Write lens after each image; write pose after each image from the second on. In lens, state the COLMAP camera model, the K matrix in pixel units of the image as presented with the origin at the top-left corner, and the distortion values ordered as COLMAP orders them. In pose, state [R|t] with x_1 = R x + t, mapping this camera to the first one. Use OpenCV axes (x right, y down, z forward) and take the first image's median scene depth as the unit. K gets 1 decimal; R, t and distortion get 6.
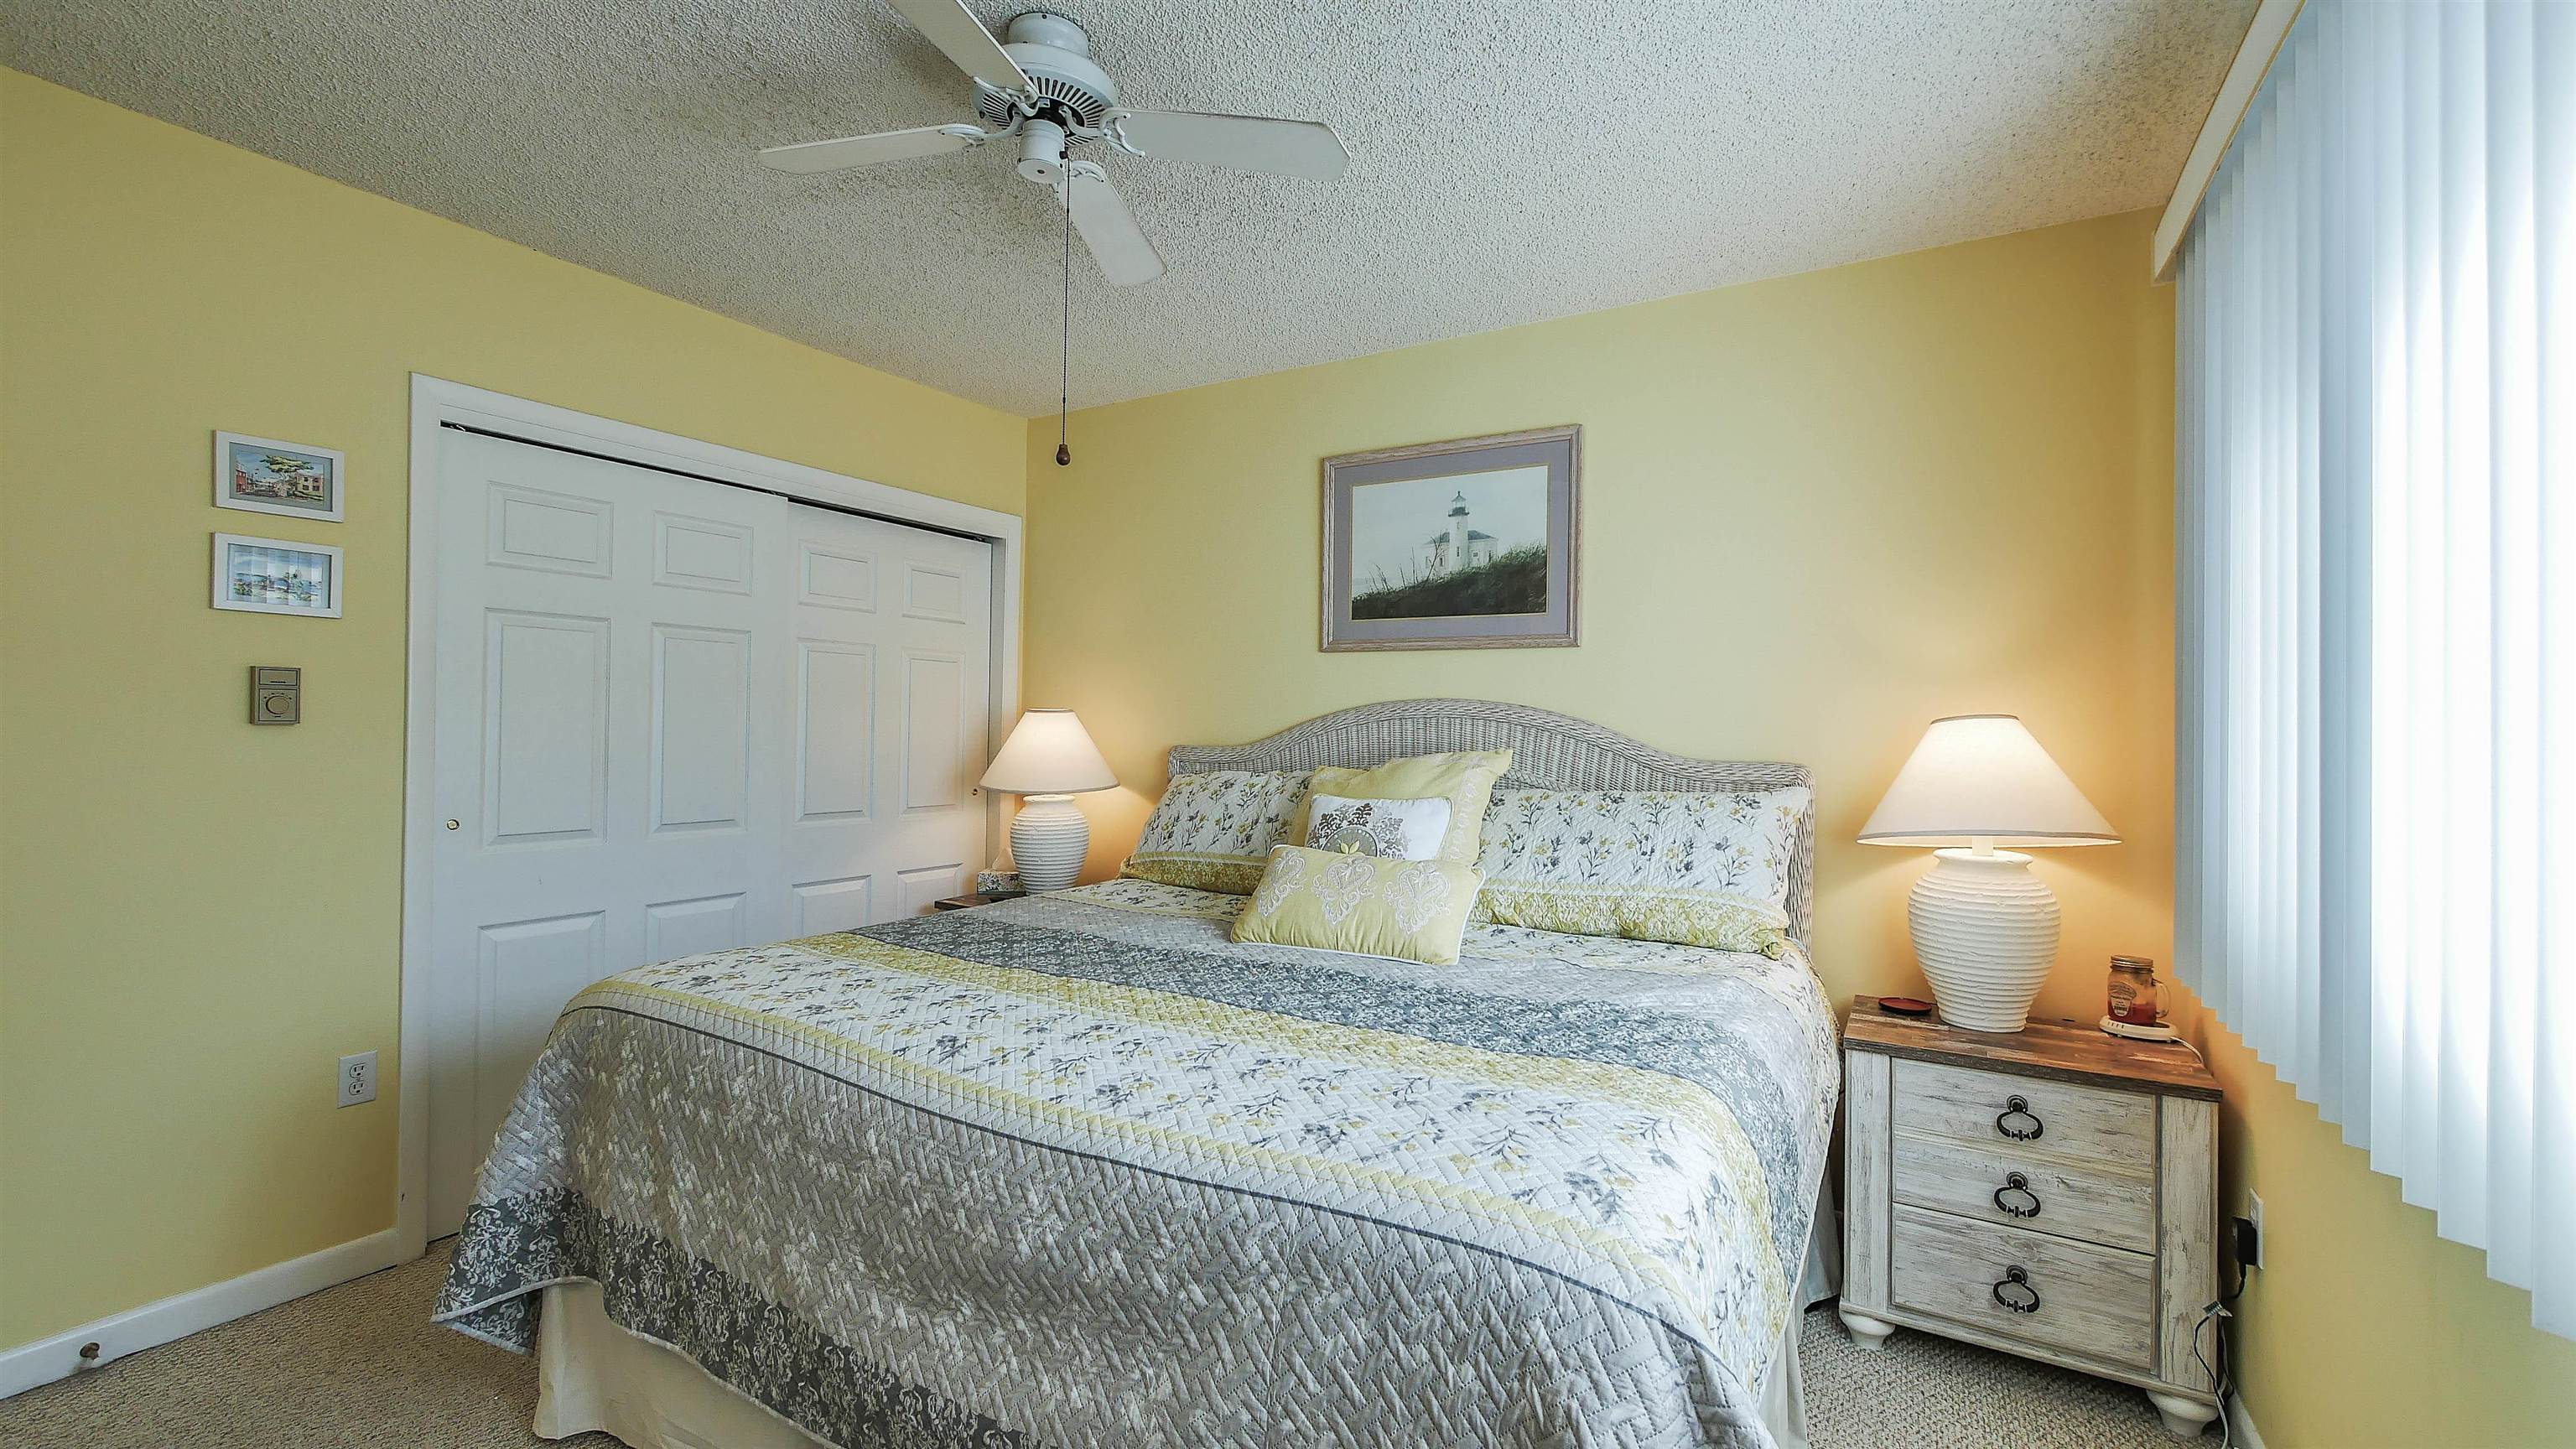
lens RADIAL K [[1062.7, 0, 1281.1], [0, 1062.7, 710.2], [0, 0, 1]] dist [-0.009039, 0.001533]
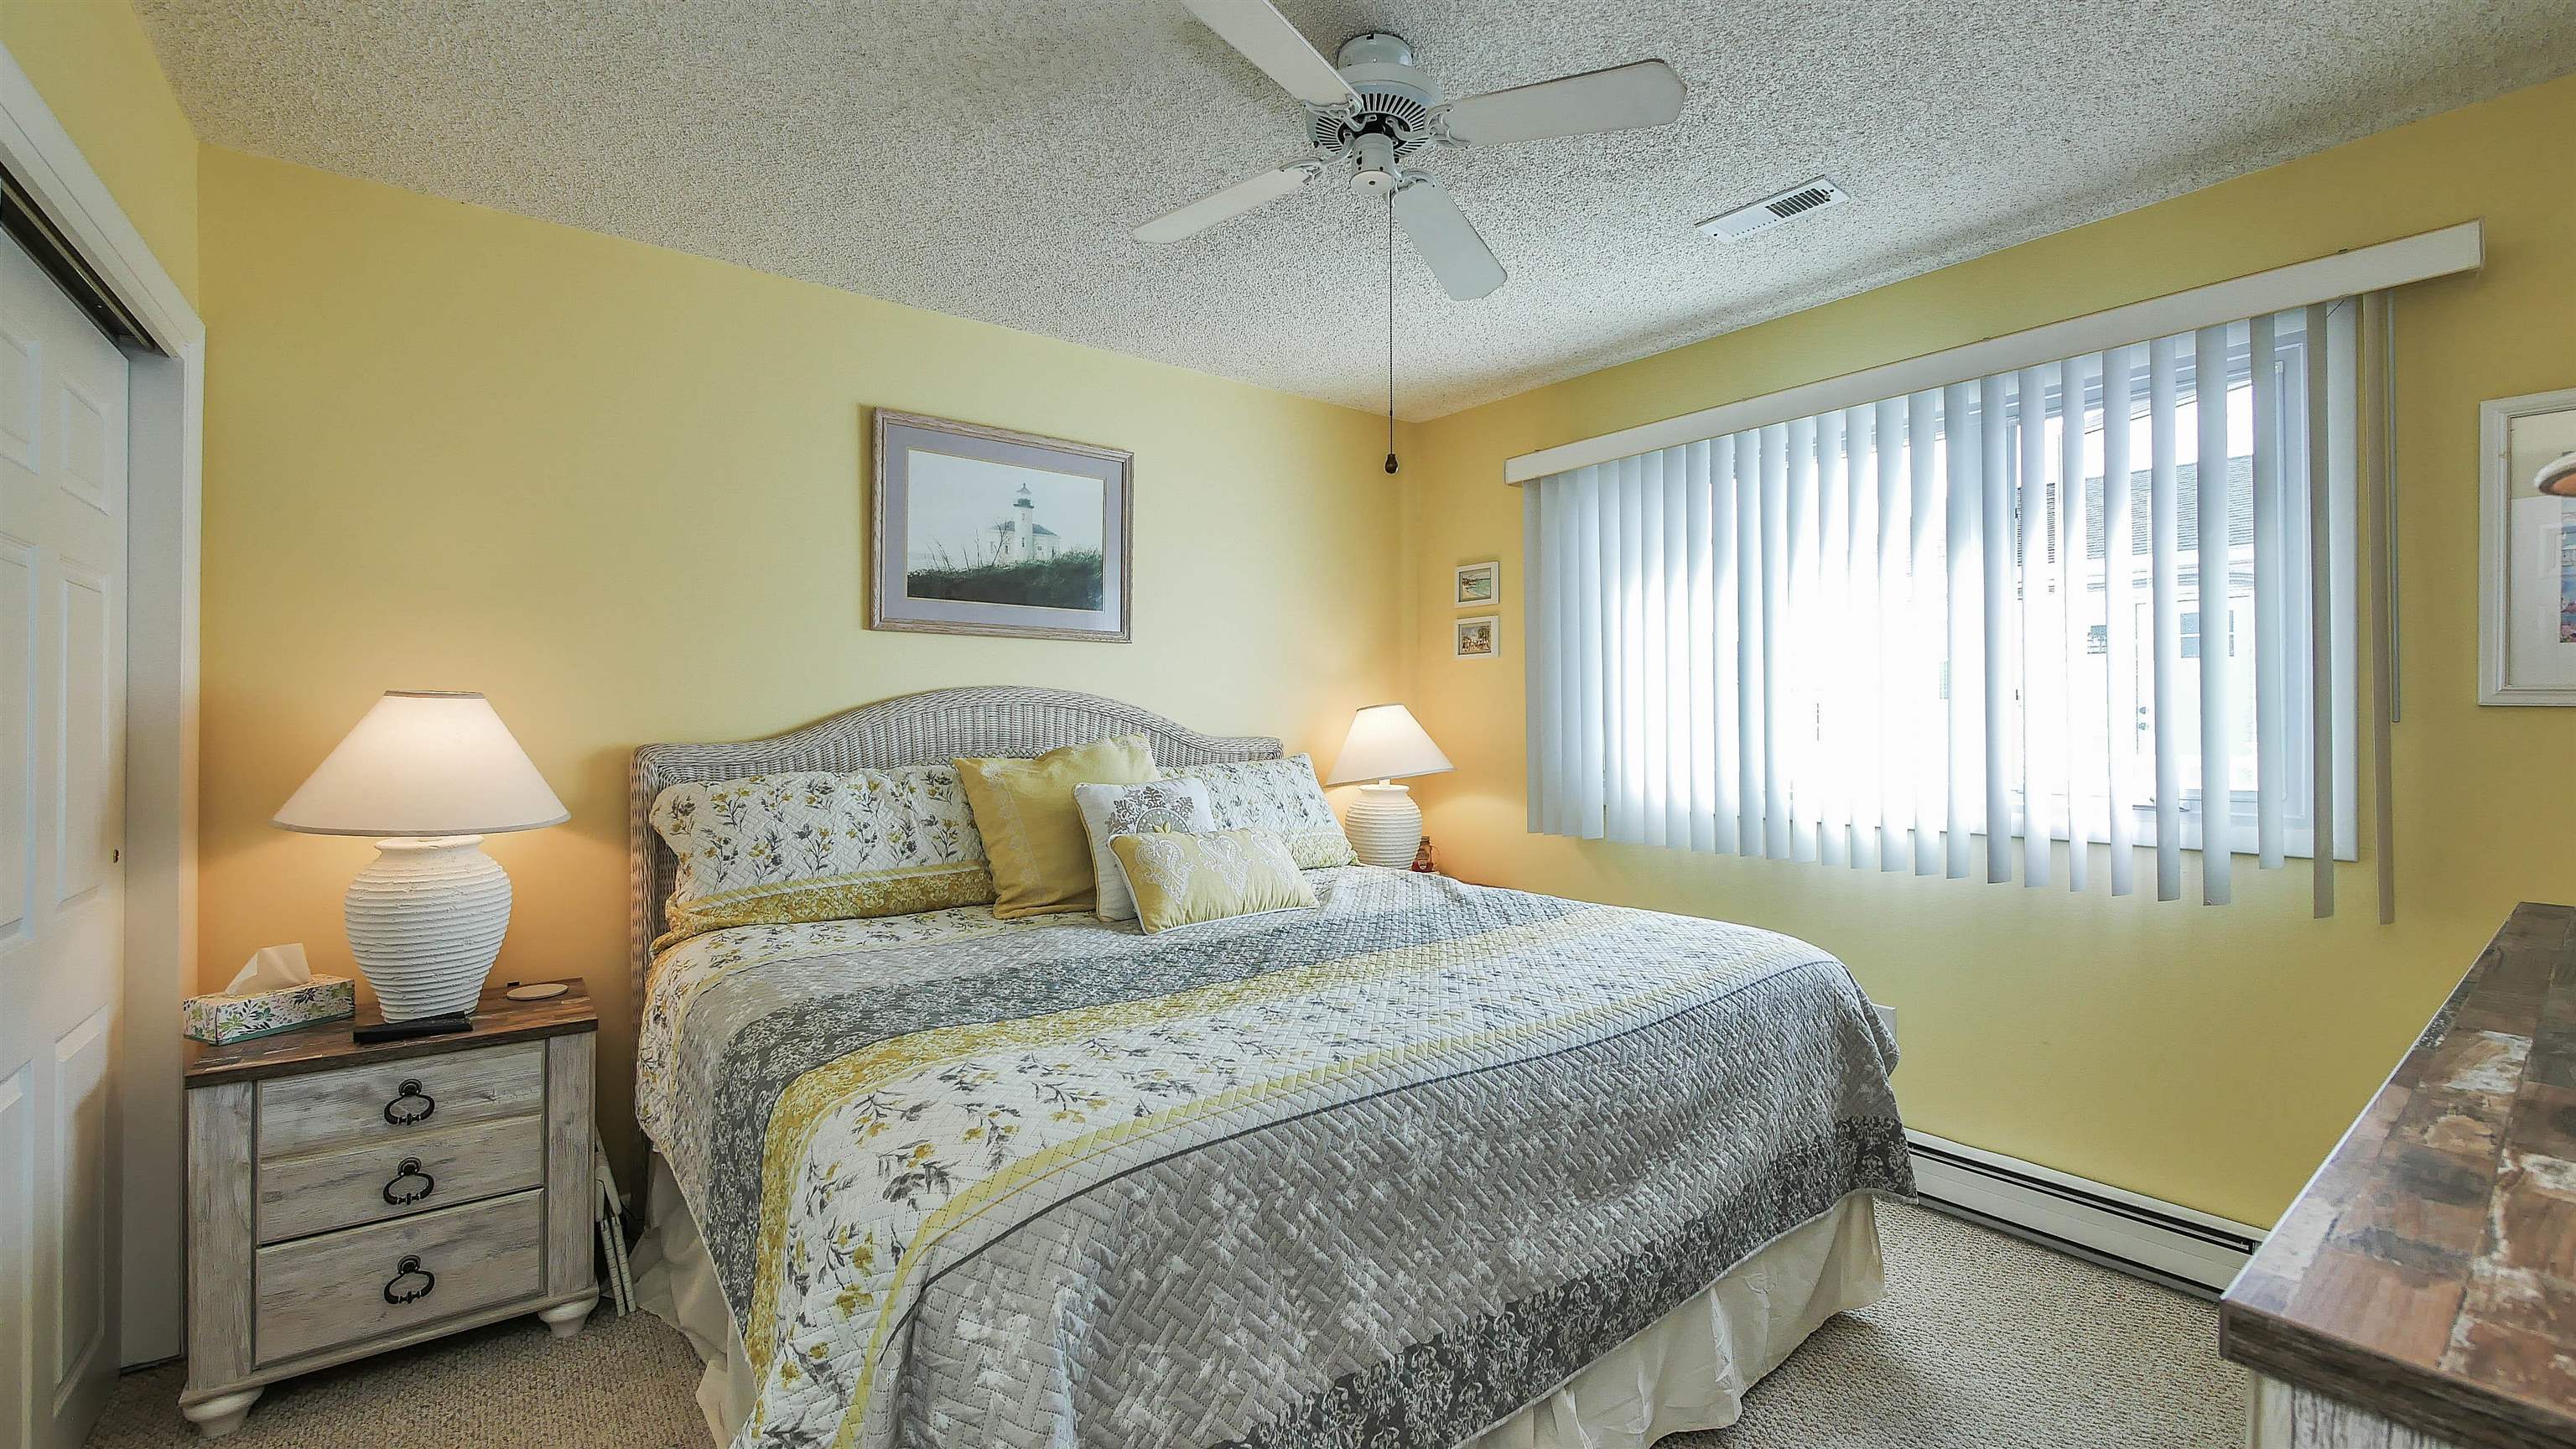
lens RADIAL K [[1062.7, 0, 1275.4], [0, 1062.7, 720.8], [0, 0, 1]] dist [-0.009039, 0.001533]
pose [[0.366597, -0.017544, 0.930214, -0.722208], [-0.004664, 0.999775, 0.020694, -0.000865], [-0.930368, -0.011925, 0.366433, 0.418306]]
